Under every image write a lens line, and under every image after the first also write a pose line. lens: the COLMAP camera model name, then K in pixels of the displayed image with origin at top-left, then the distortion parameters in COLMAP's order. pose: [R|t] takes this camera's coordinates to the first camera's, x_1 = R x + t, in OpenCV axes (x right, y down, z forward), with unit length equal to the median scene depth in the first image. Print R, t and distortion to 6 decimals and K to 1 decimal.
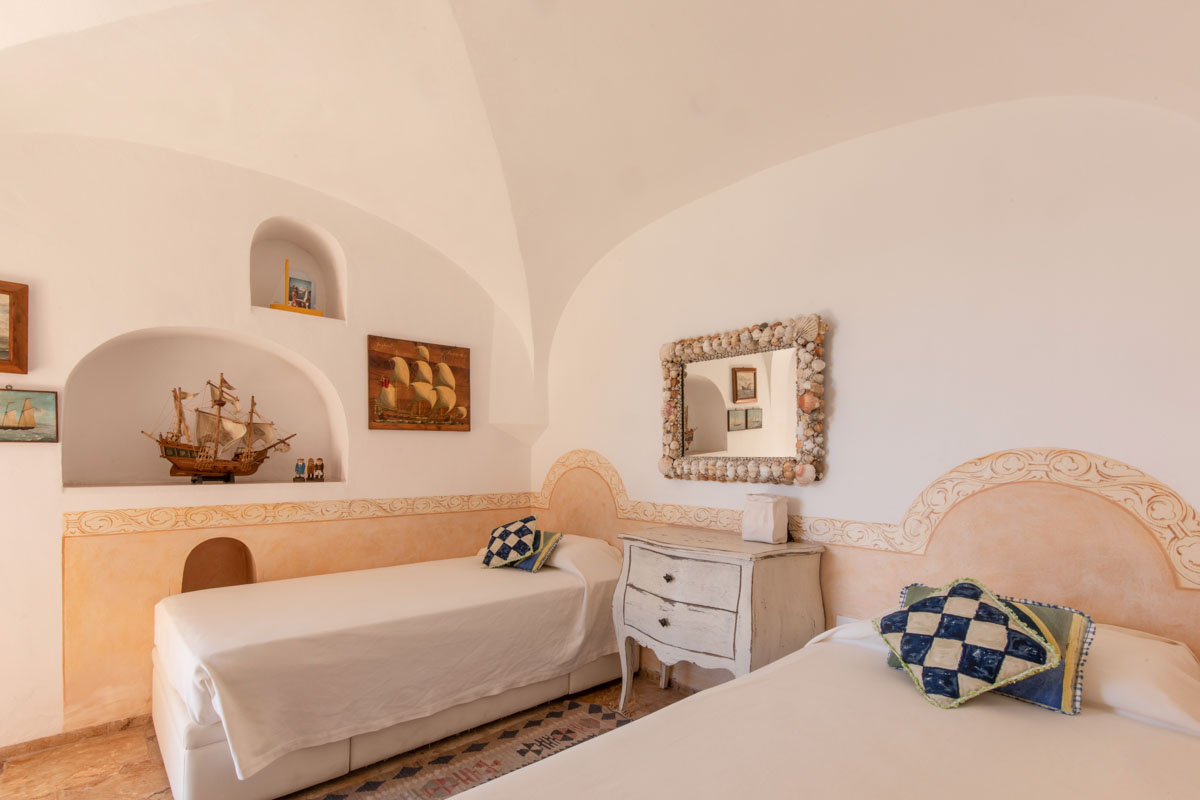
lens RADIAL K [[580.3, 0, 598.9], [0, 580.3, 455.6], [0, 0, 1]] dist [0.000220, 0.000071]
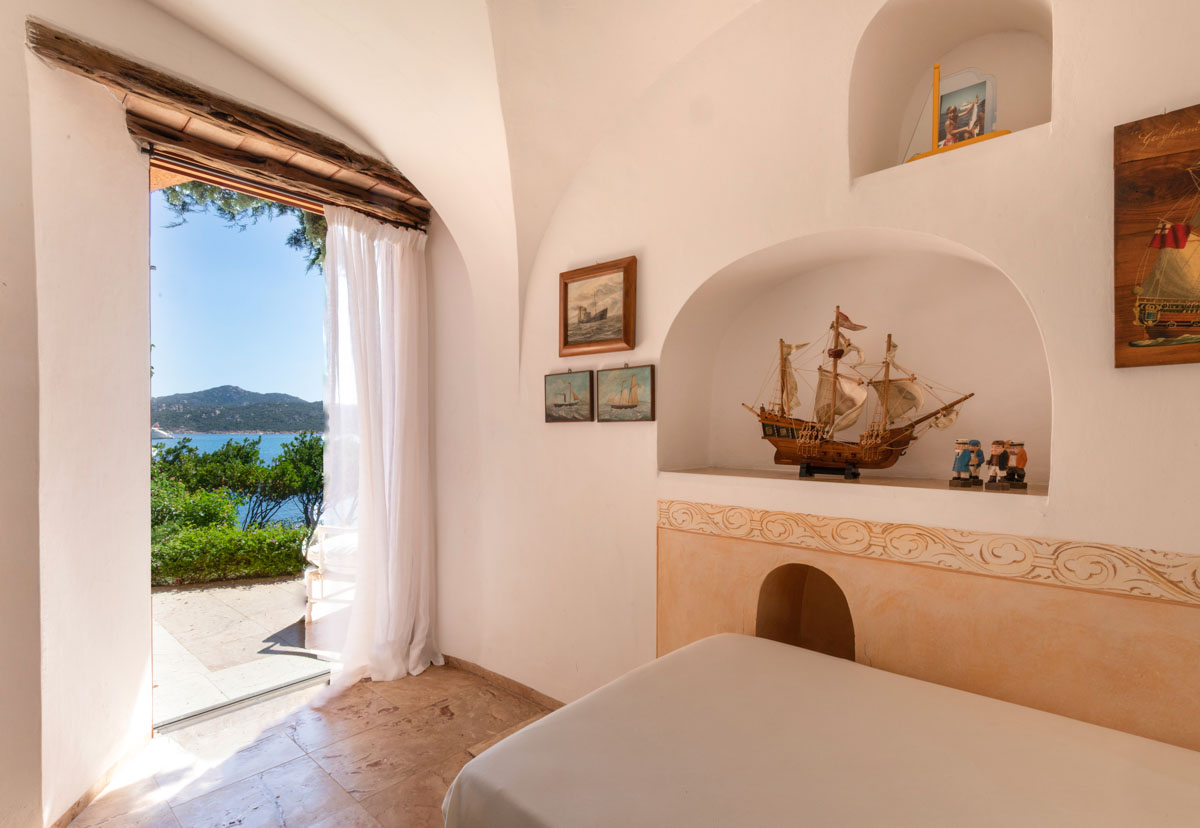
lens RADIAL K [[566.0, 0, 598.1], [0, 566.0, 437.1], [0, 0, 1]] dist [-0.002185, -0.000361]
pose [[0.091367, 0.002588, -0.995814, -0.054421], [0.000457, 0.999996, 0.002641, 0.000115], [0.995817, -0.000696, 0.091366, 0.689186]]
